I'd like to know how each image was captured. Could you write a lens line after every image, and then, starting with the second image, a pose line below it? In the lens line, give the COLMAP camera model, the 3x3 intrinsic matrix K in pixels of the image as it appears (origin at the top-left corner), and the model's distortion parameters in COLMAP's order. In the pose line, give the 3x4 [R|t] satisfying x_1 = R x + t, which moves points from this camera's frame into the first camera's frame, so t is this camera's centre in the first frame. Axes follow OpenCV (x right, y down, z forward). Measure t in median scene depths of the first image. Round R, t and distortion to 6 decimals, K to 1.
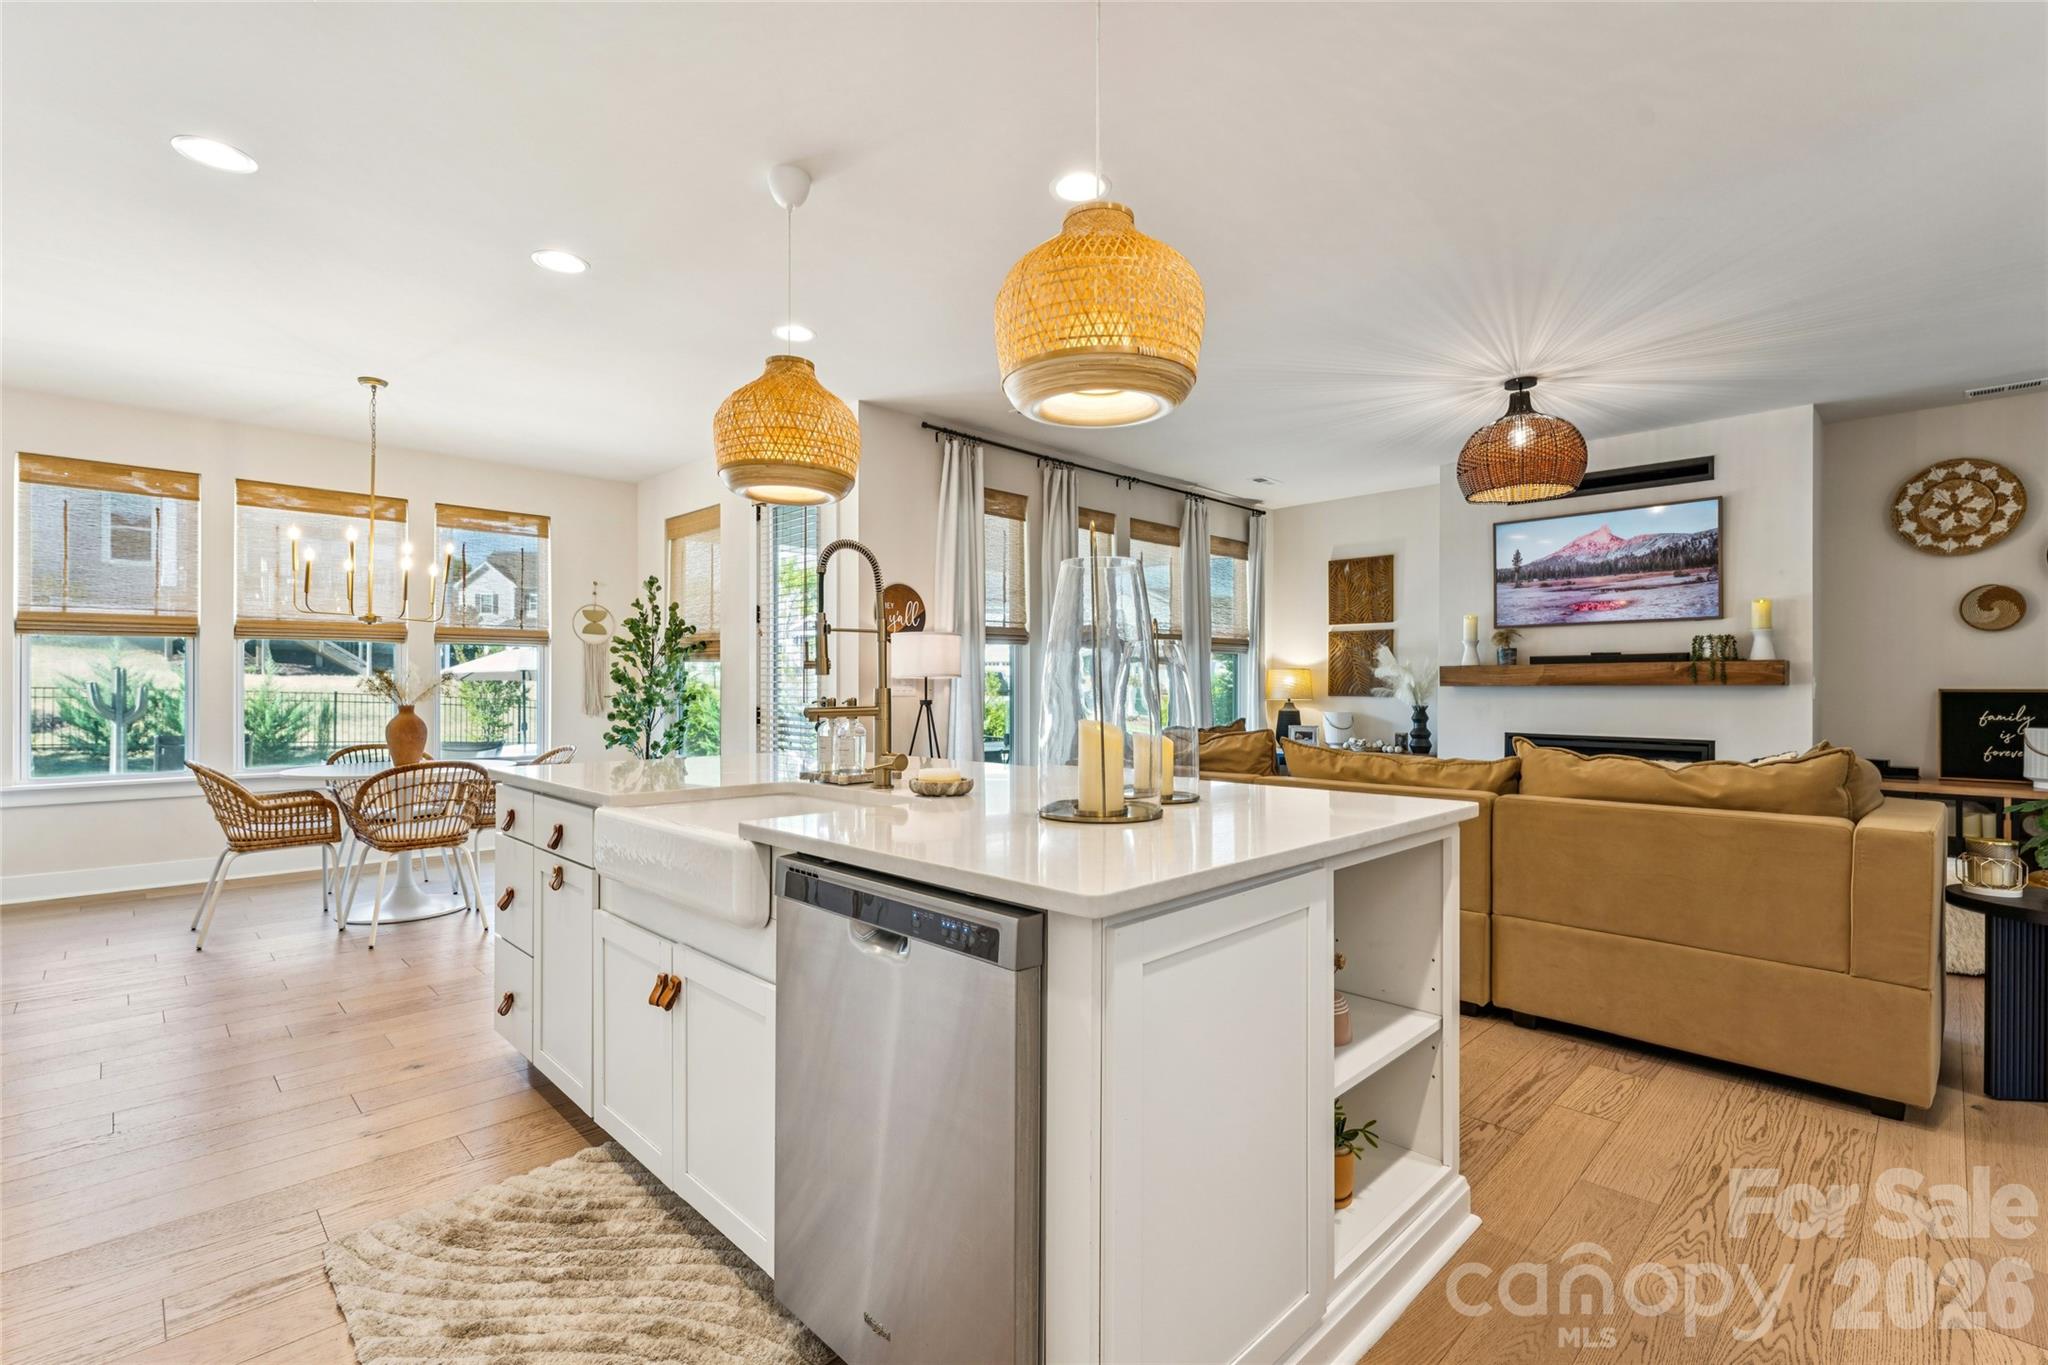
lens RADIAL K [[914.3, 0, 1027.5], [0, 914.3, 695.9], [0, 0, 1]] dist [-0.002604, 0.000307]
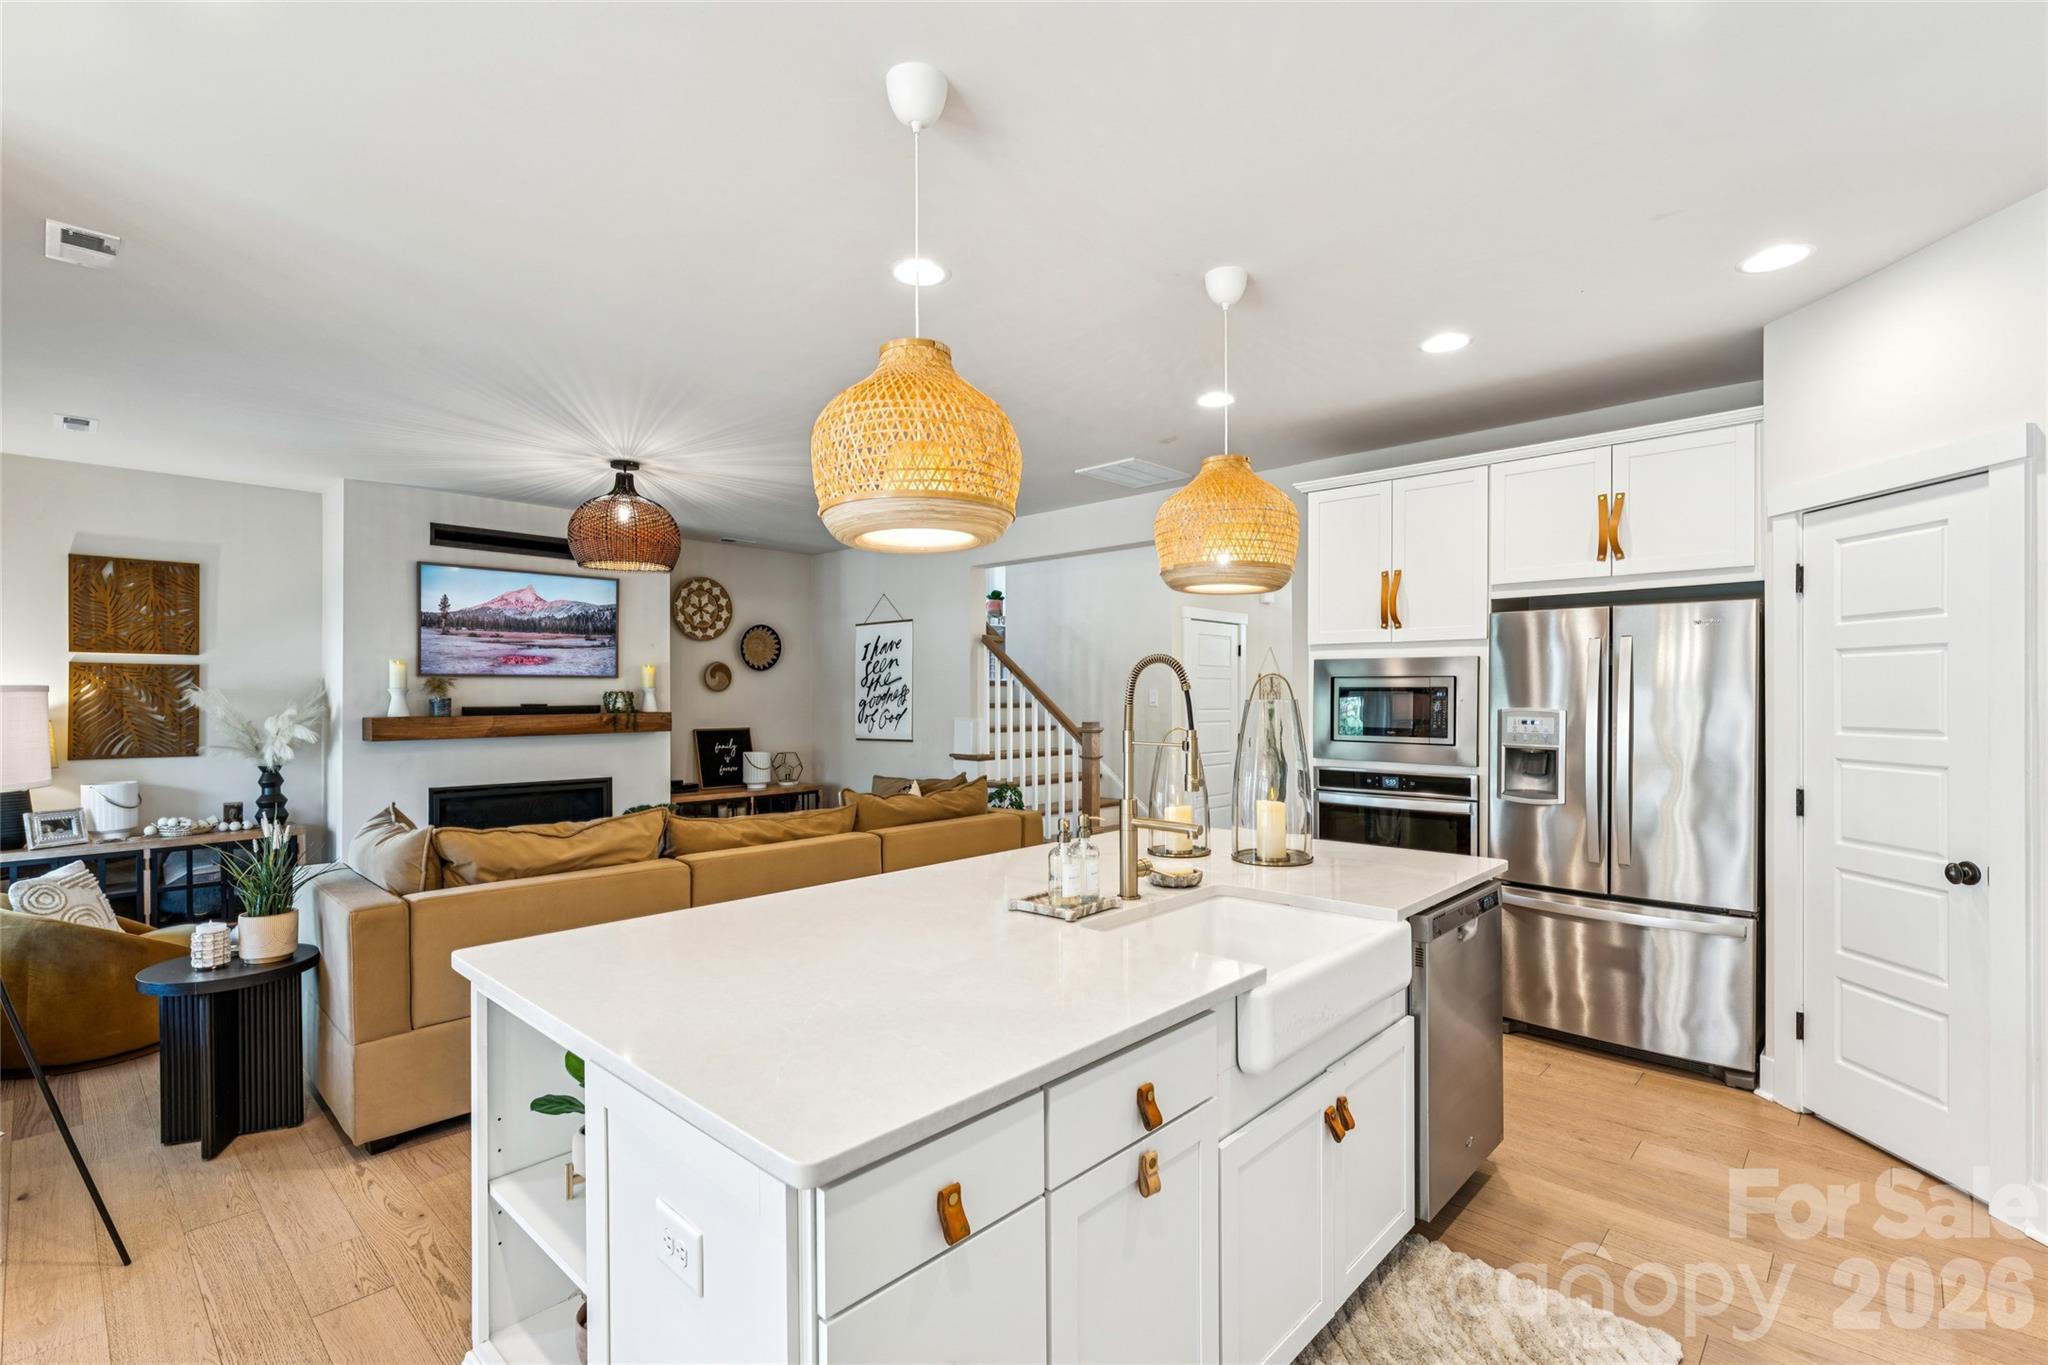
lens RADIAL K [[934.4, 0, 1026.3], [0, 934.4, 698.2], [0, 0, 1]] dist [0.004720, 0.000064]
pose [[-0.037181, -0.003619, 0.999302, -0.498939], [0.012847, 0.999909, 0.004099, -0.052335], [-0.999226, 0.012991, -0.037131, 0.469634]]
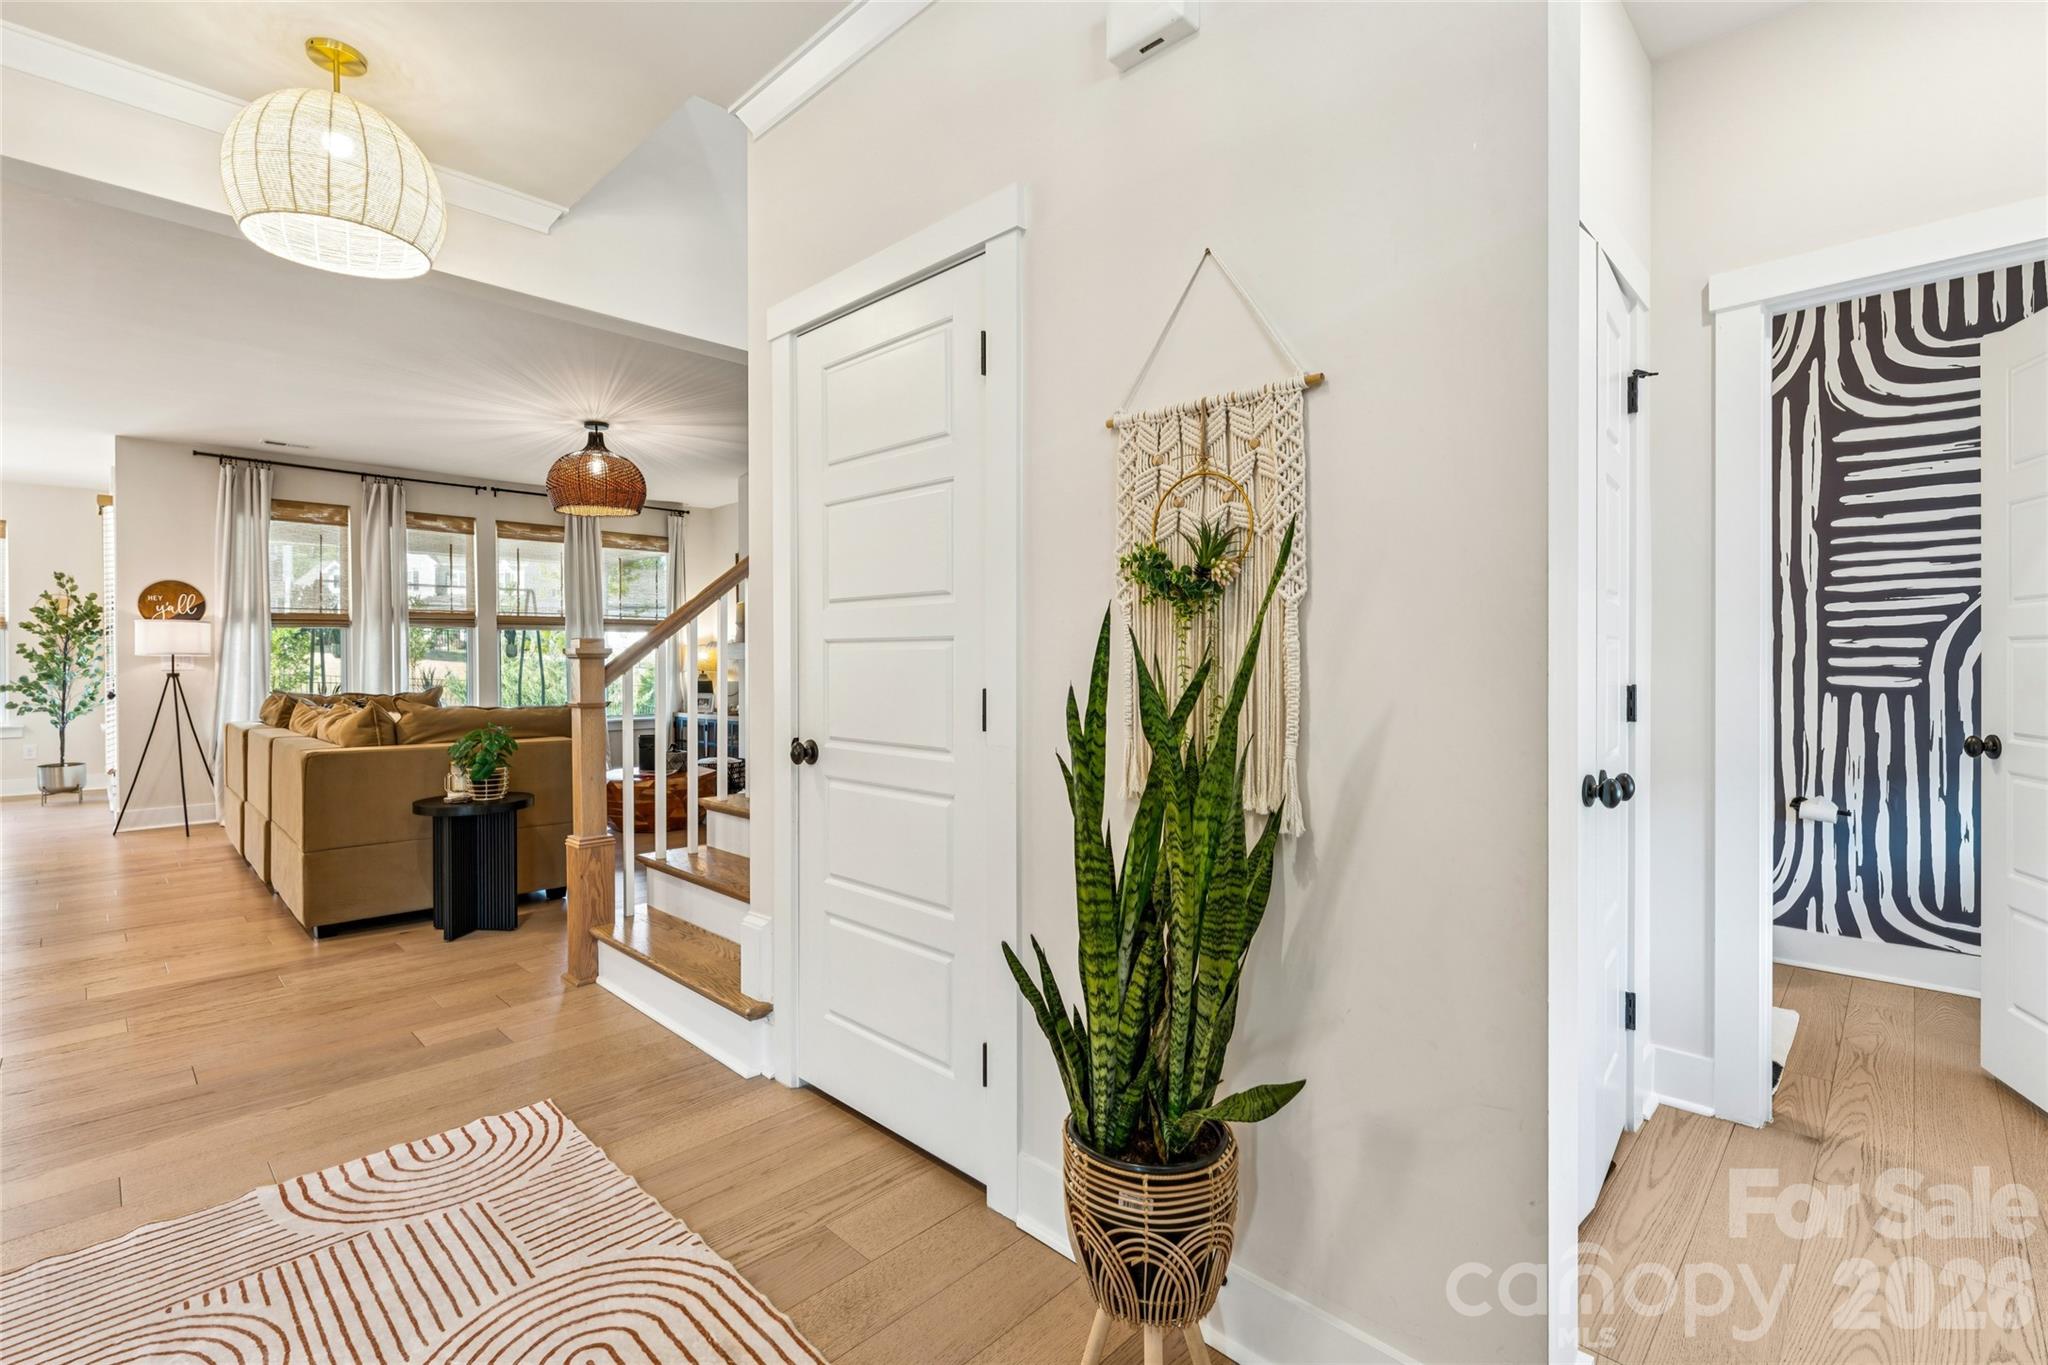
lens RADIAL K [[911.3, 0, 965.0], [0, 911.3, 657.7], [0, 0, 1]] dist [0.020789, 0.000262]
pose [[0.999918, -0.005548, -0.011509, 0.896733], [0.005403, 0.999906, -0.012636, 0.005597], [0.011578, 0.012573, 0.999854, -0.241870]]
